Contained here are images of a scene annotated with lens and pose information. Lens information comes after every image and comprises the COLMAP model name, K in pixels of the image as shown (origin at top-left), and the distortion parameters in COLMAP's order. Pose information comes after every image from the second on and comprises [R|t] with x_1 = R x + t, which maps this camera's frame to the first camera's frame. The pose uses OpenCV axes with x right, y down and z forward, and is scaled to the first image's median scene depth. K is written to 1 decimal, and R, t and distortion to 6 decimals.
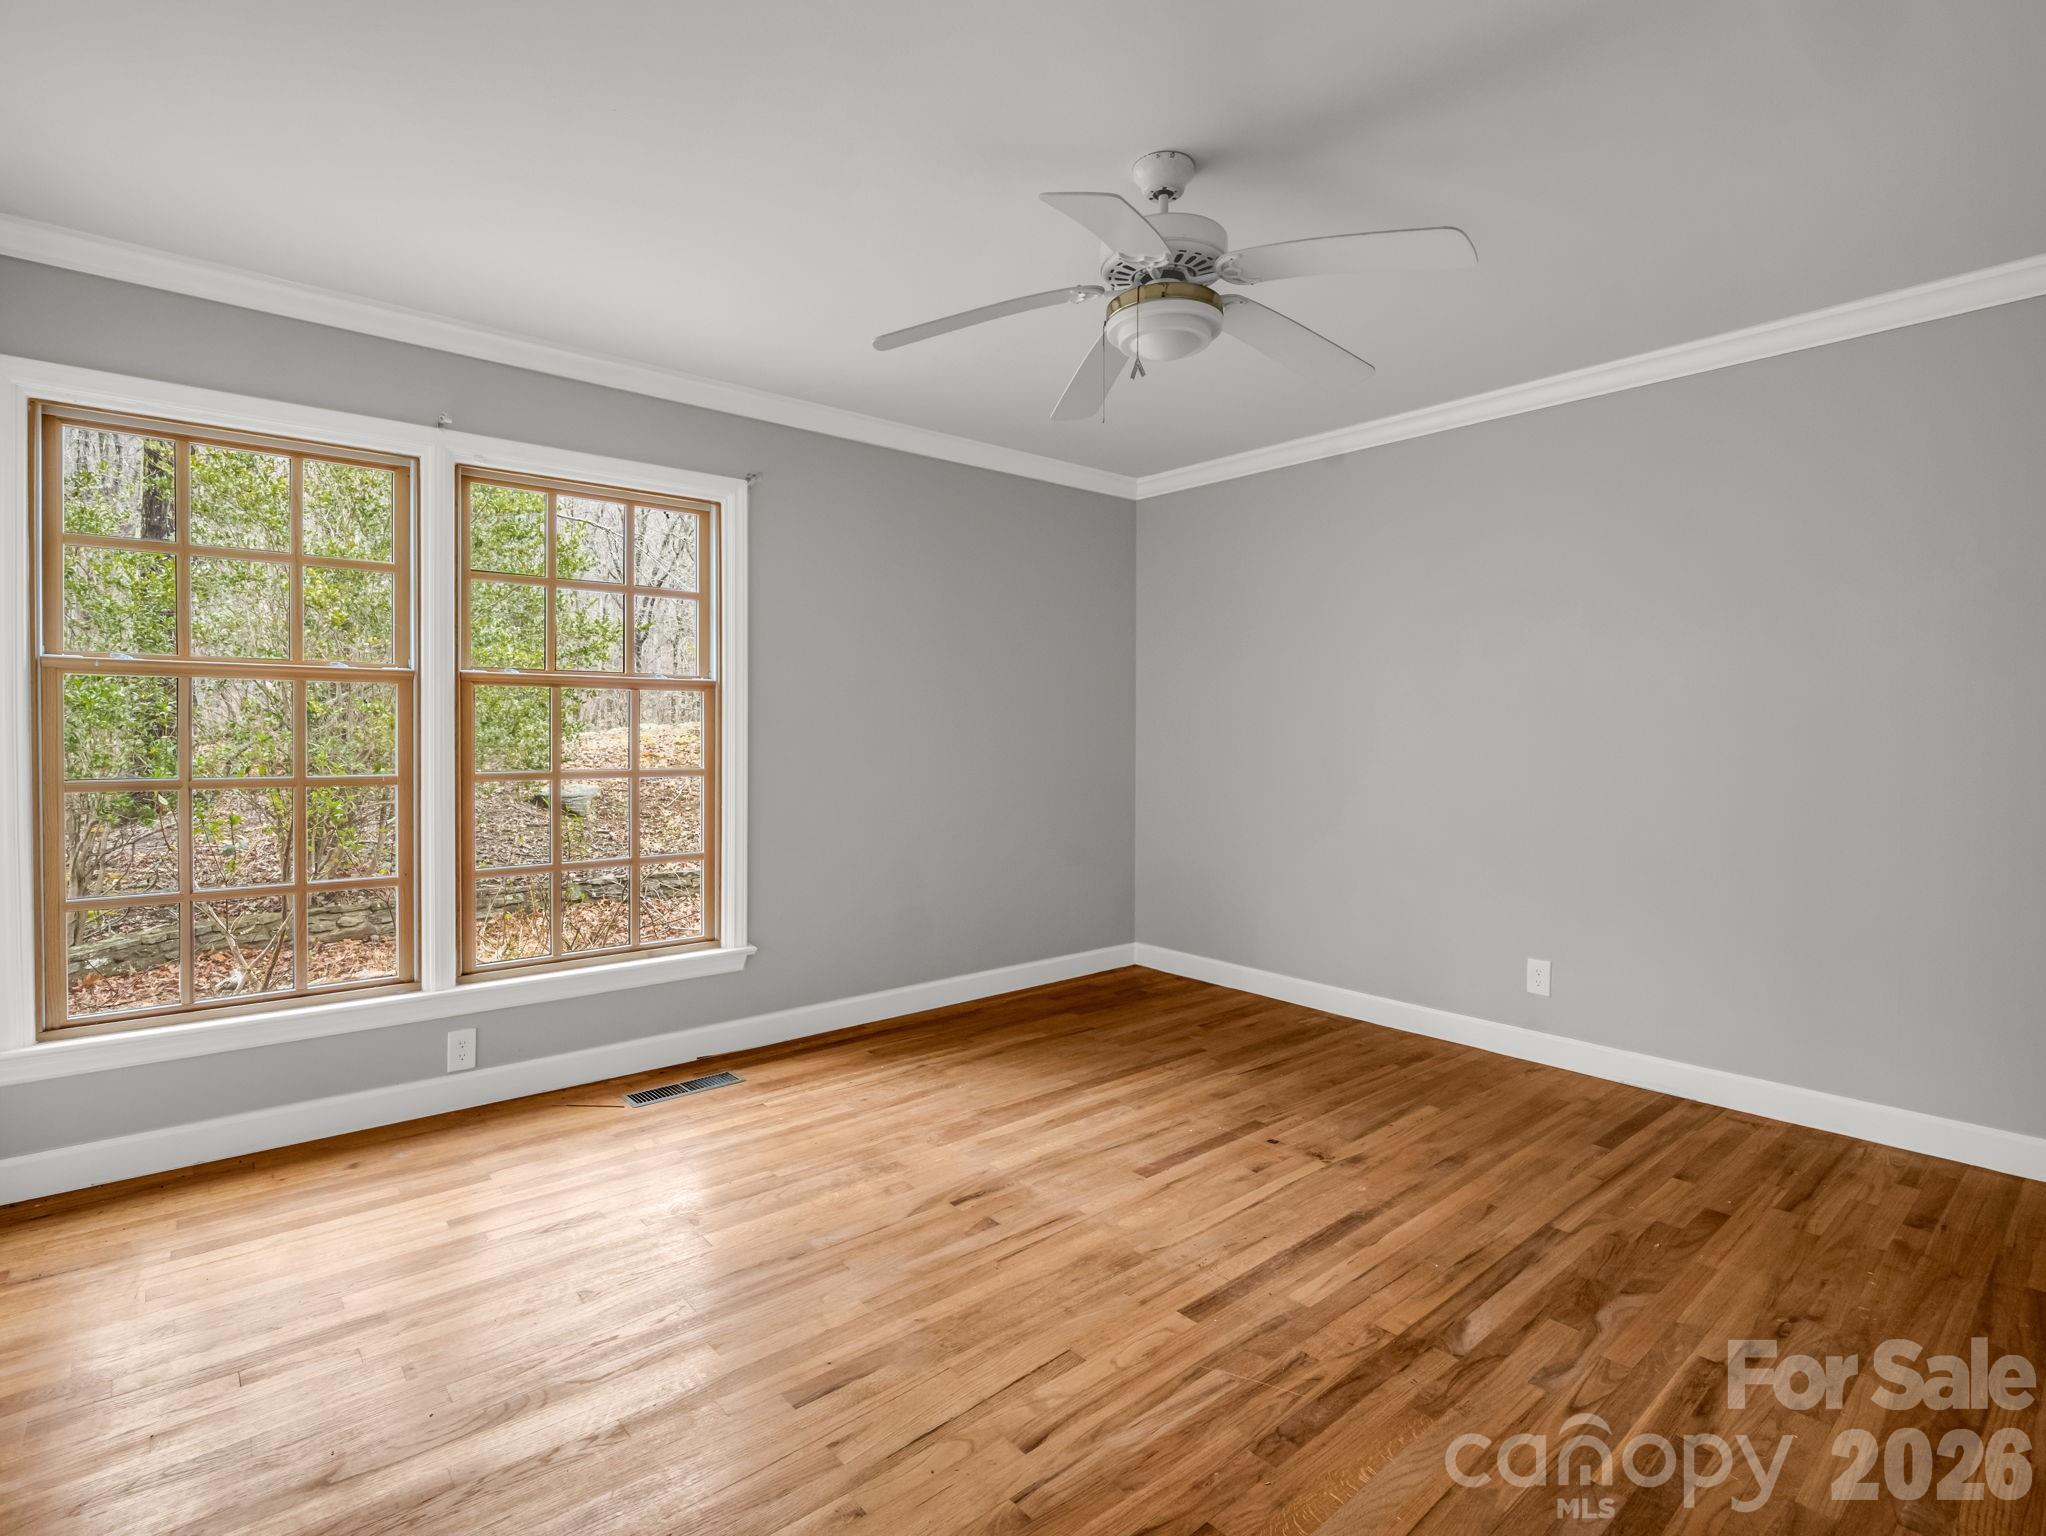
lens RADIAL K [[1023.9, 0, 1024.3], [0, 1023.9, 739.6], [0, 0, 1]] dist [-0.030751, 0.000262]
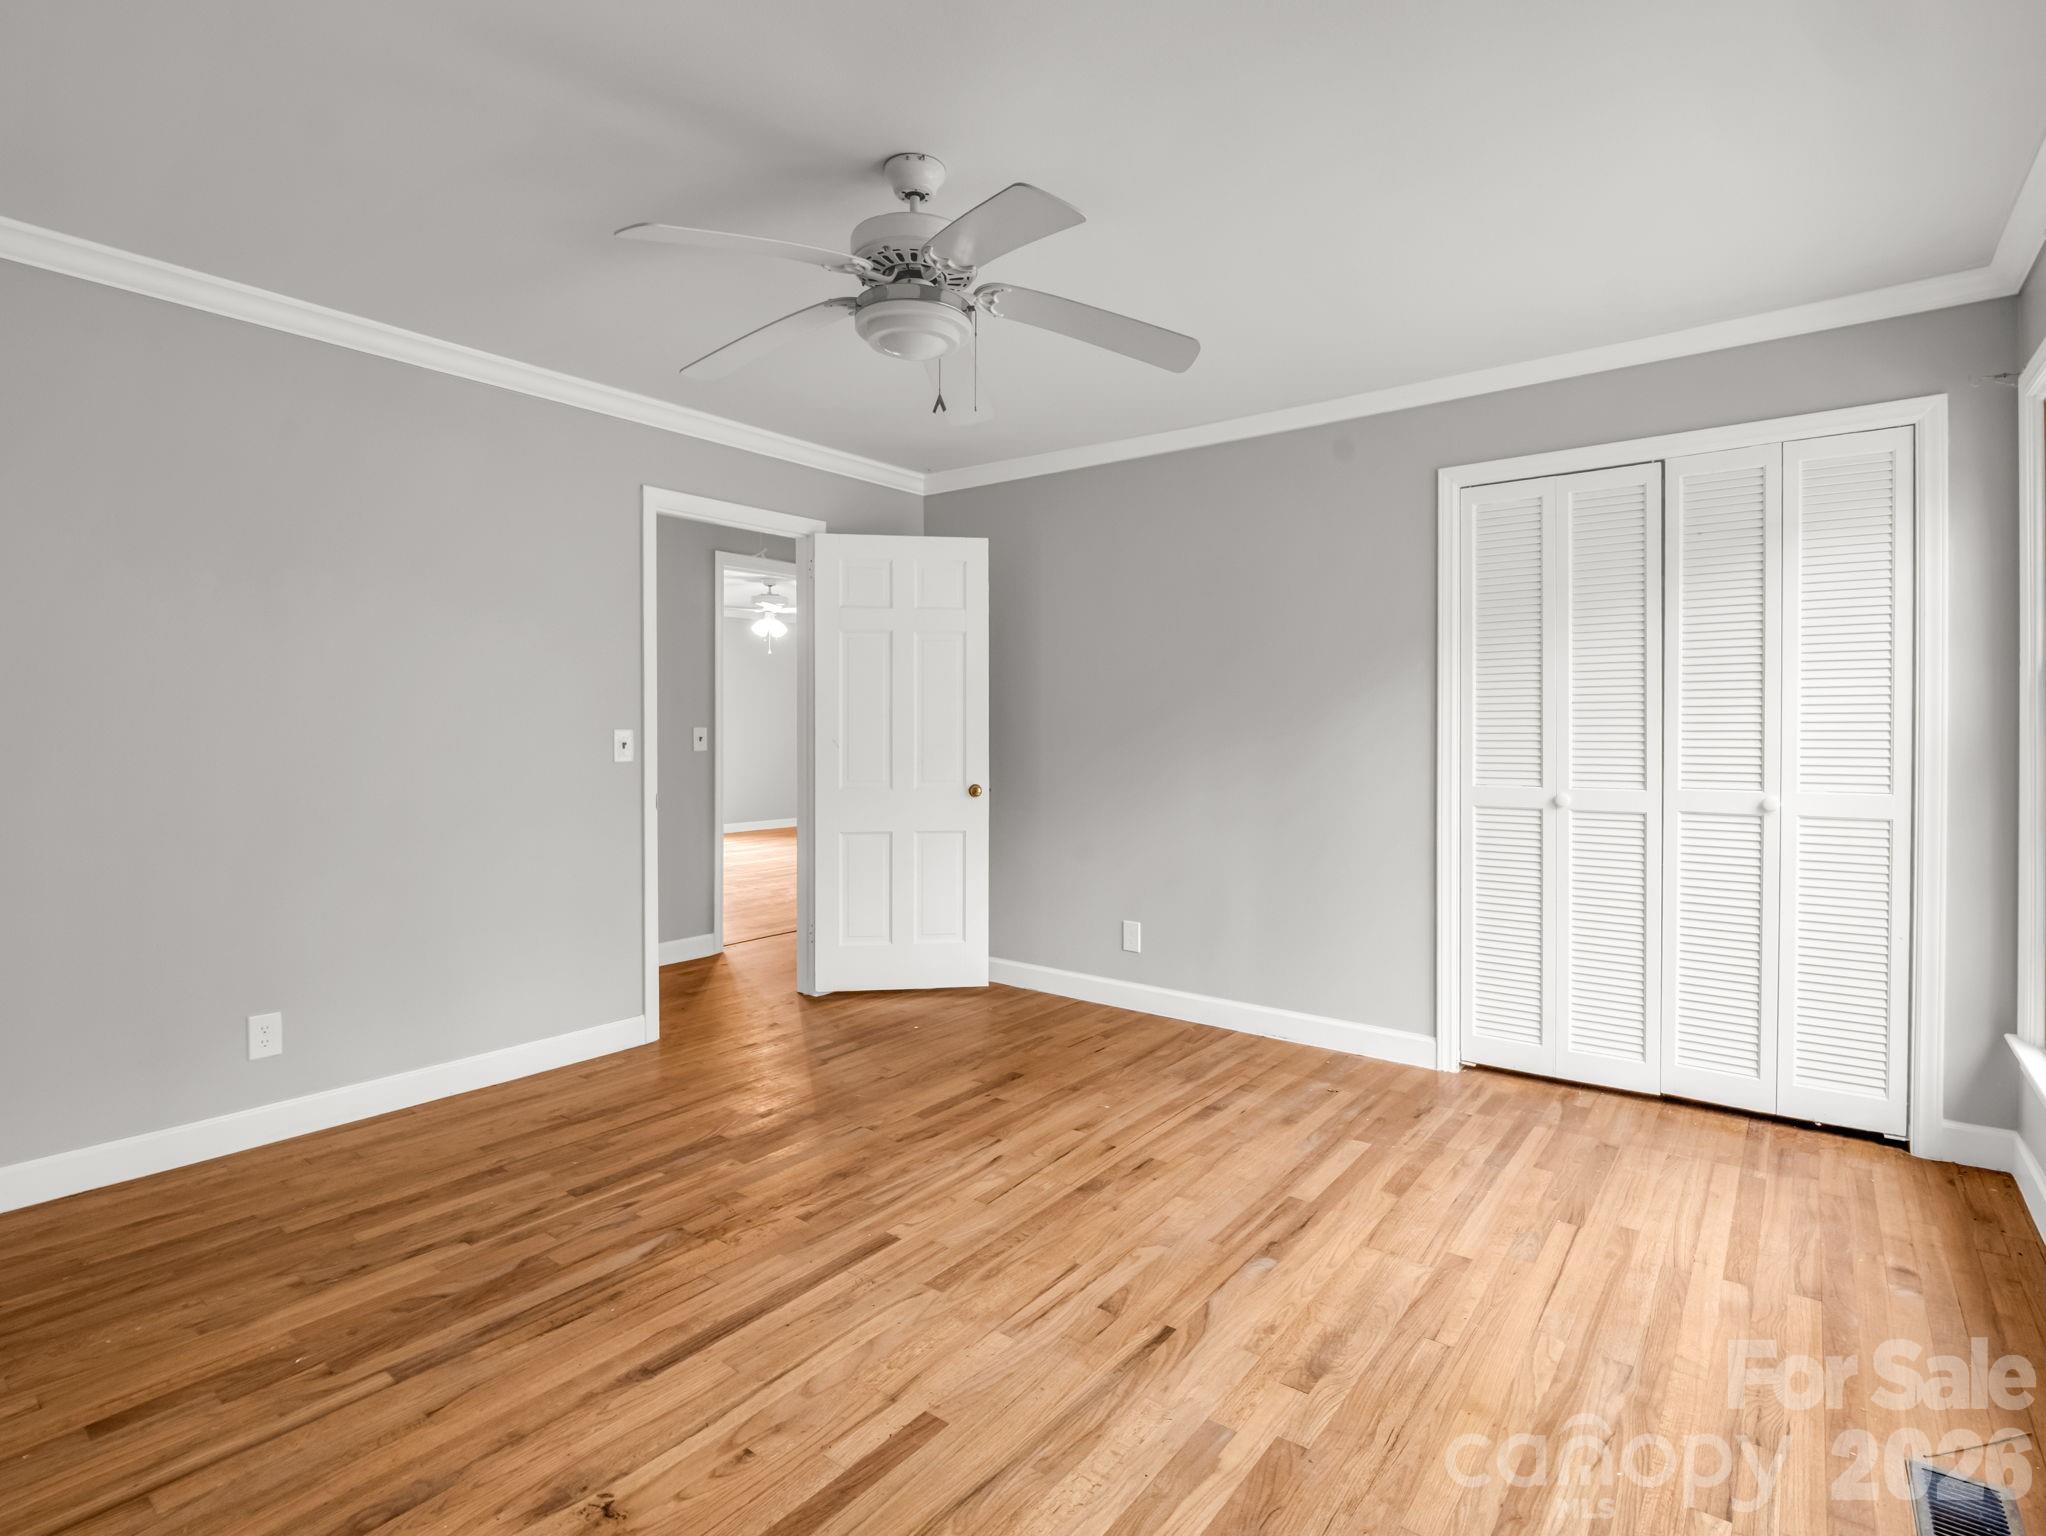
lens RADIAL K [[1023.9, 0, 1024.3], [0, 1023.9, 739.6], [0, 0, 1]] dist [-0.030751, 0.000262]
pose [[-0.979974, -0.000565, -0.199124, 0.212382], [-0.005532, 0.999687, 0.024388, -0.022183], [0.199048, 0.025001, -0.979671, 1.862436]]
